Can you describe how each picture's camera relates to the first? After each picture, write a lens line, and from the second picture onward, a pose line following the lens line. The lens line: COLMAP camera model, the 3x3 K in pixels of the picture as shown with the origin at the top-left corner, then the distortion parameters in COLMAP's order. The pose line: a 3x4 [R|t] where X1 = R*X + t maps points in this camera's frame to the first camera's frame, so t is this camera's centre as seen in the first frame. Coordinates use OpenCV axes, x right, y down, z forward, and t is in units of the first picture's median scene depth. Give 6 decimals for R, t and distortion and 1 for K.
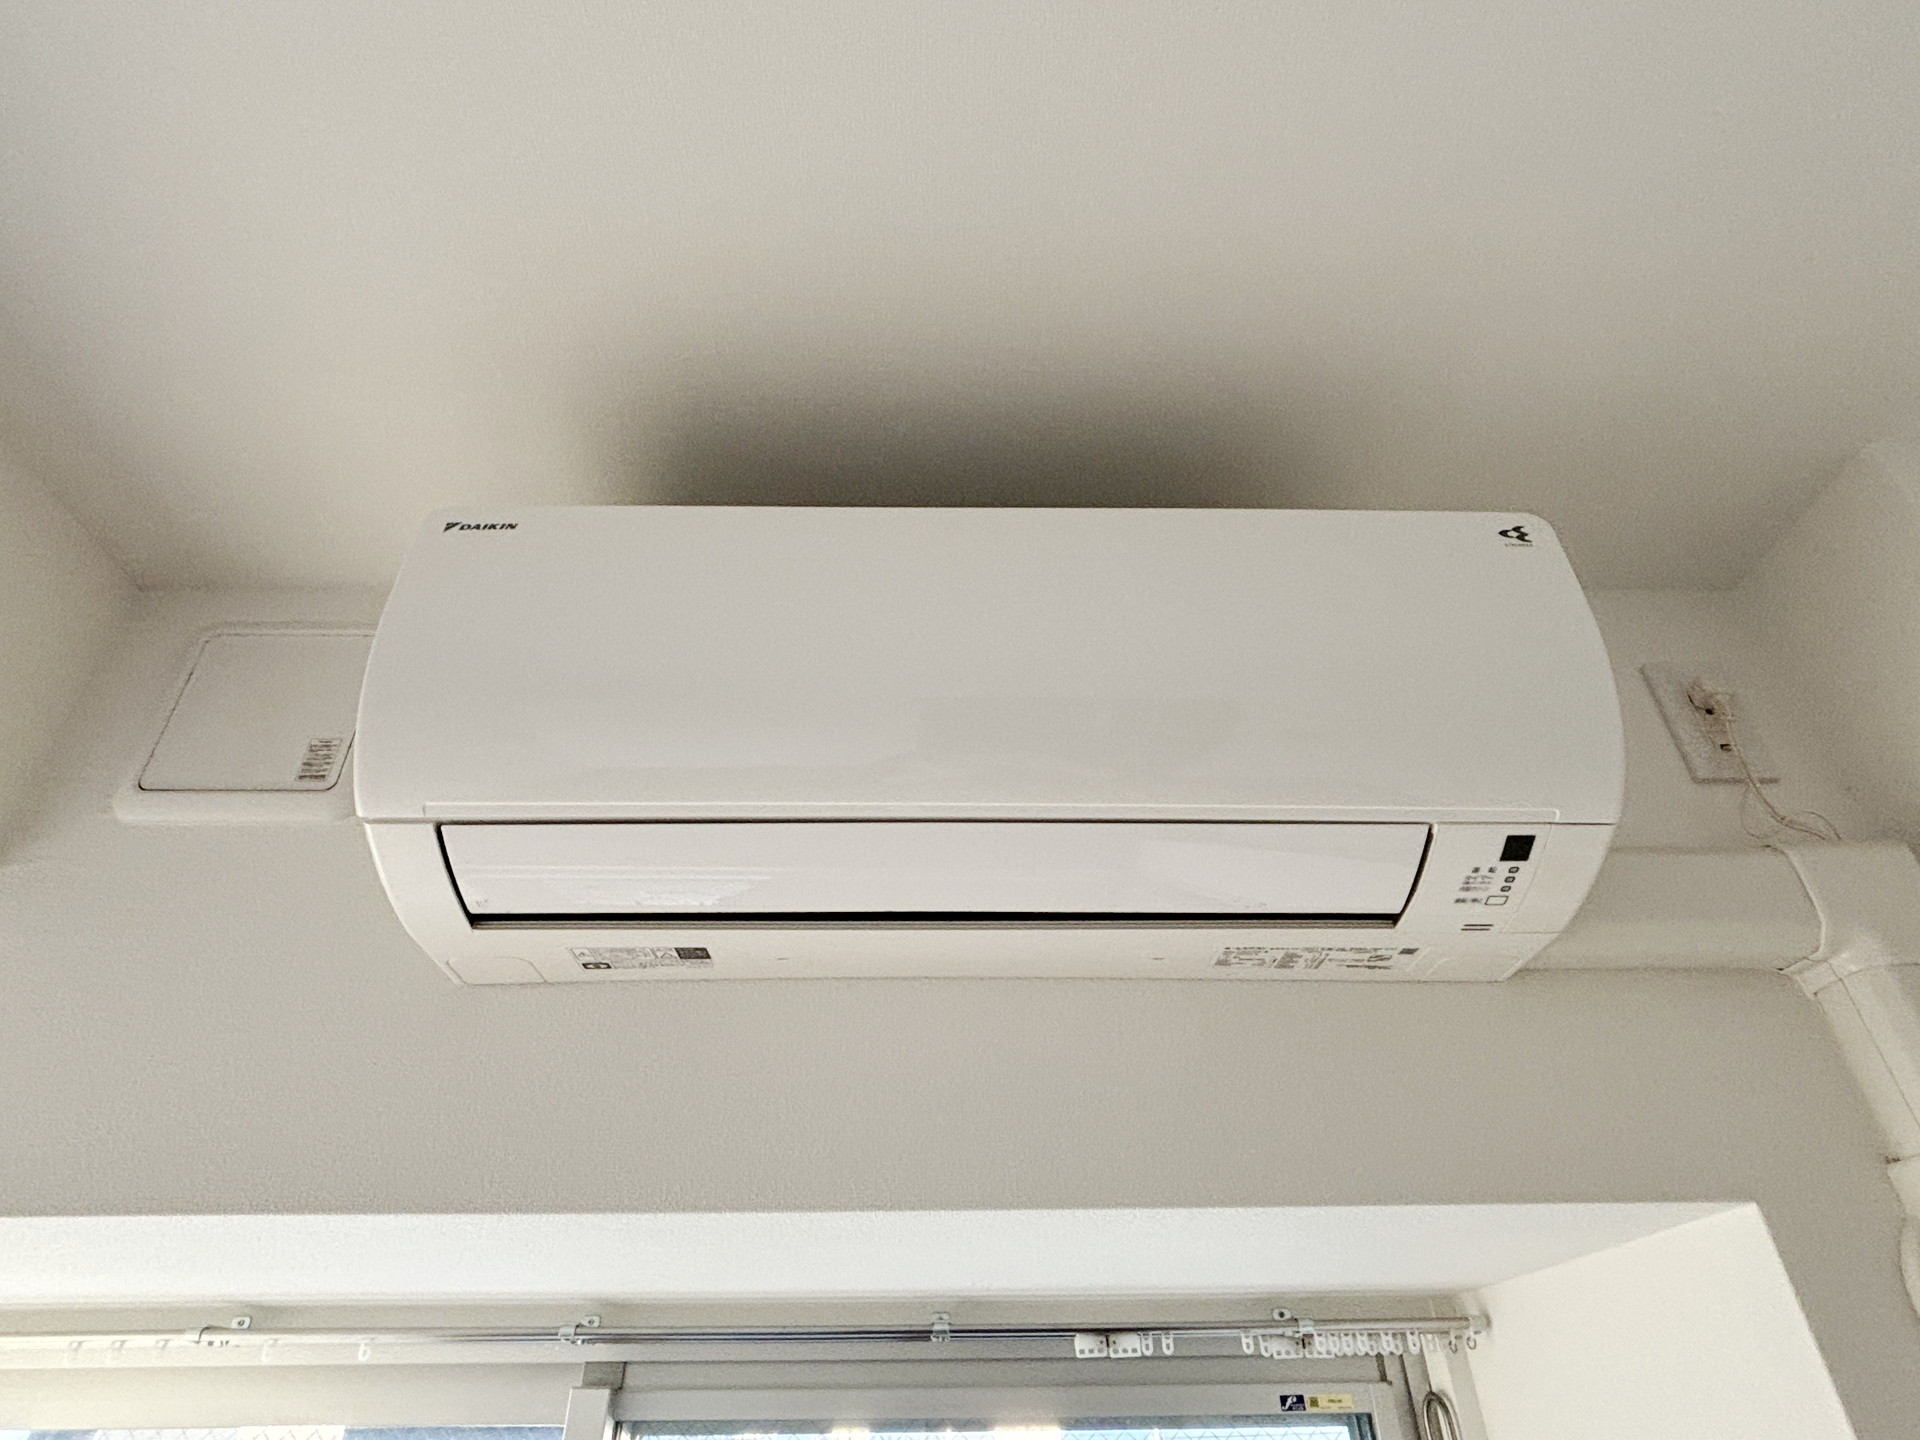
lens RADIAL K [[1064.1, 0, 948.3], [0, 1064.1, 729.7], [0, 0, 1]] dist [-0.003785, 0.000679]
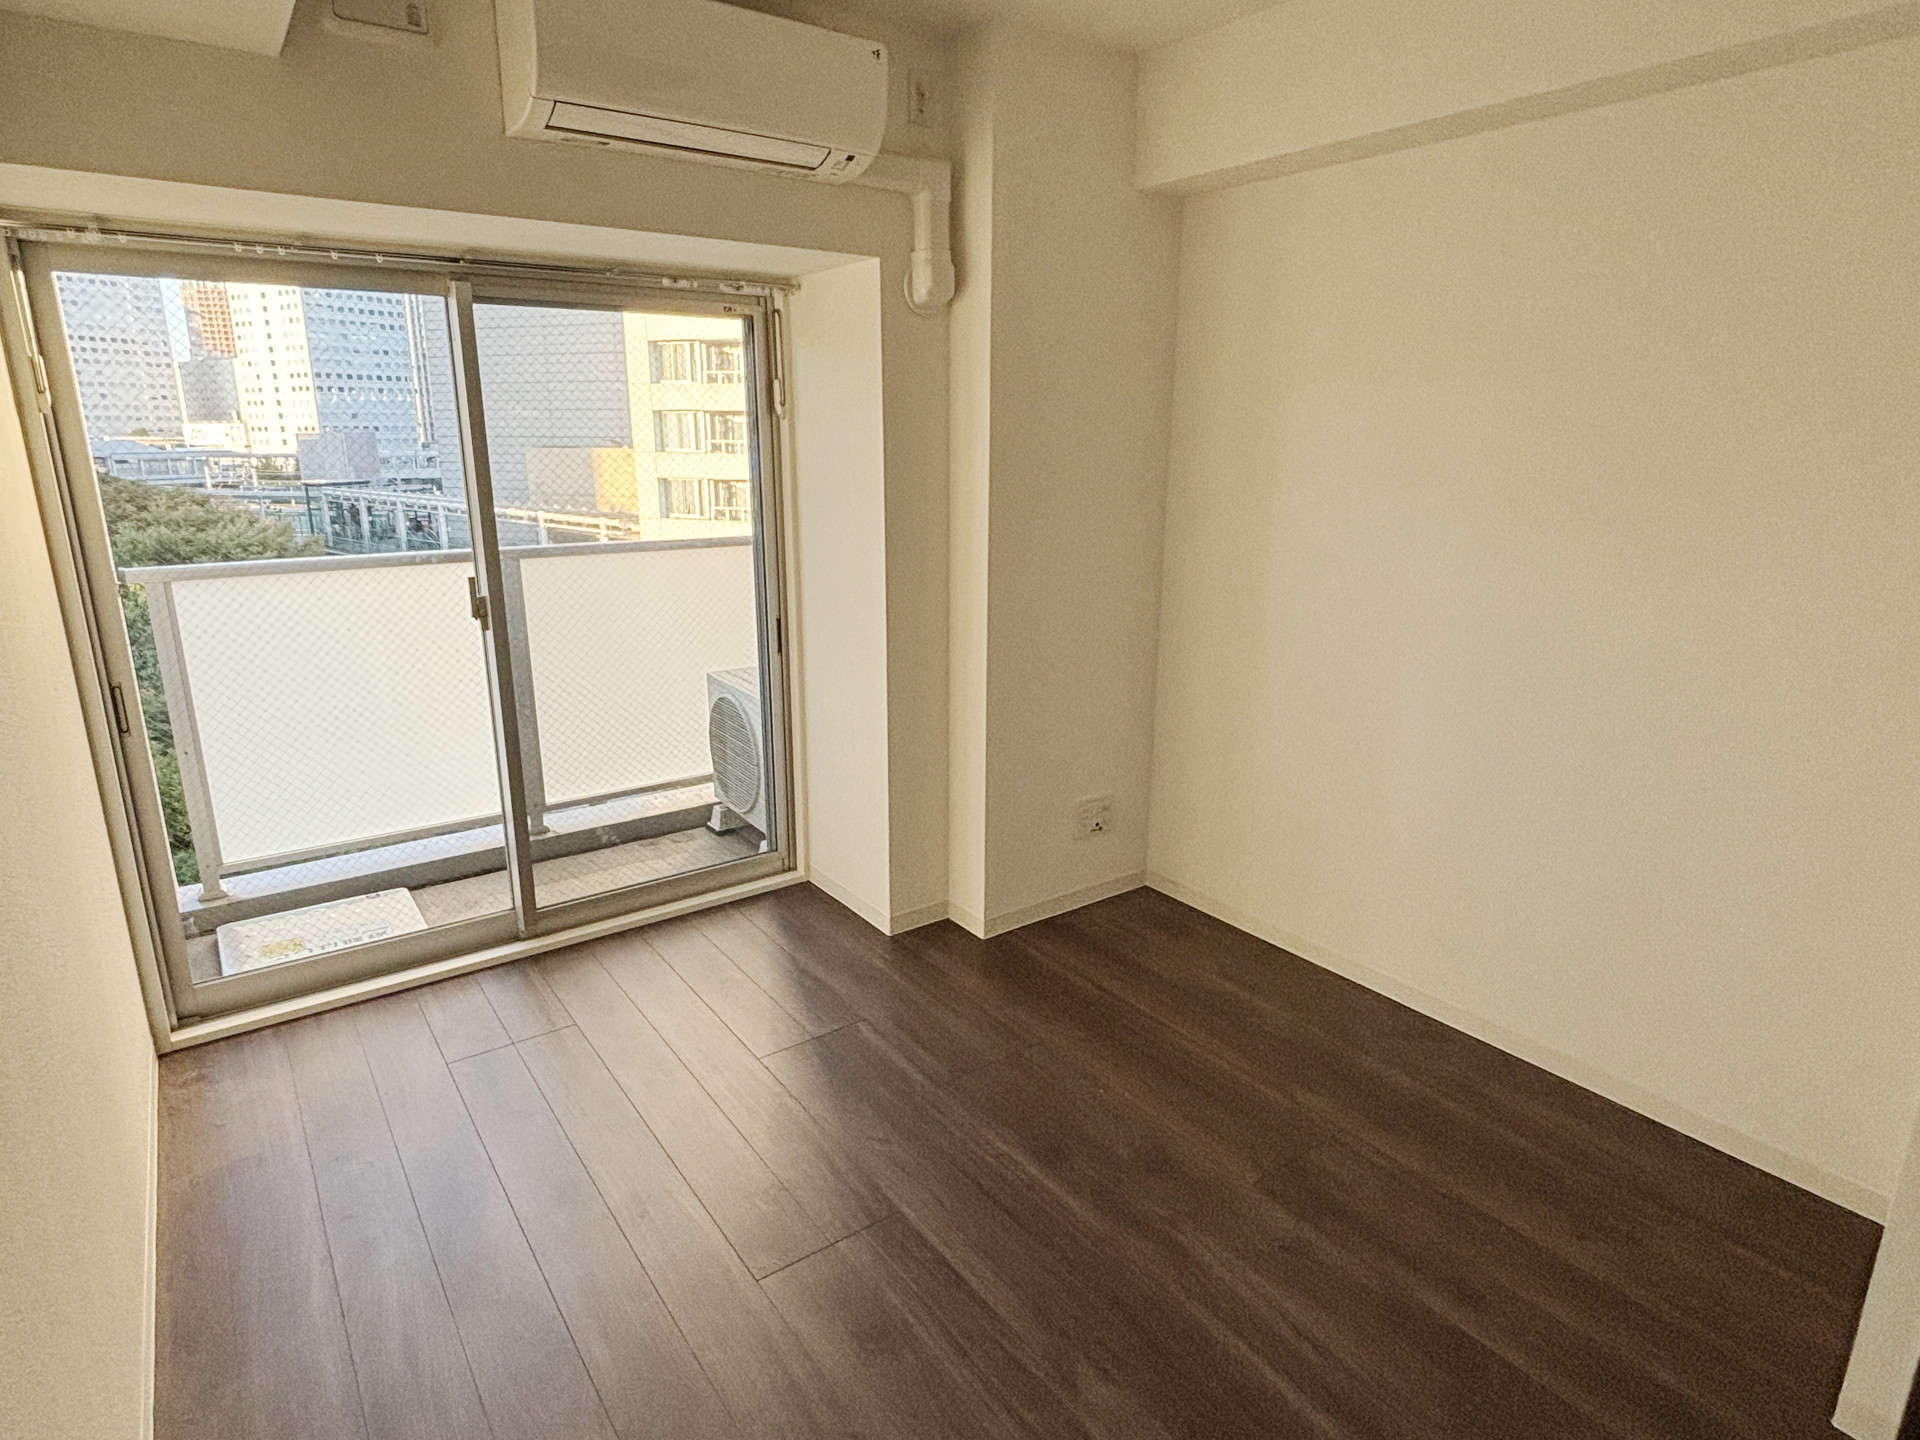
lens RADIAL K [[1064.1, 0, 965.7], [0, 1064.1, 722.0], [0, 0, 1]] dist [-0.003785, 0.000679]
pose [[0.813378, -0.146056, 0.563102, -0.950610], [-0.338116, 0.668989, 0.661915, -0.734148], [-0.473386, -0.728781, 0.494757, -1.543026]]
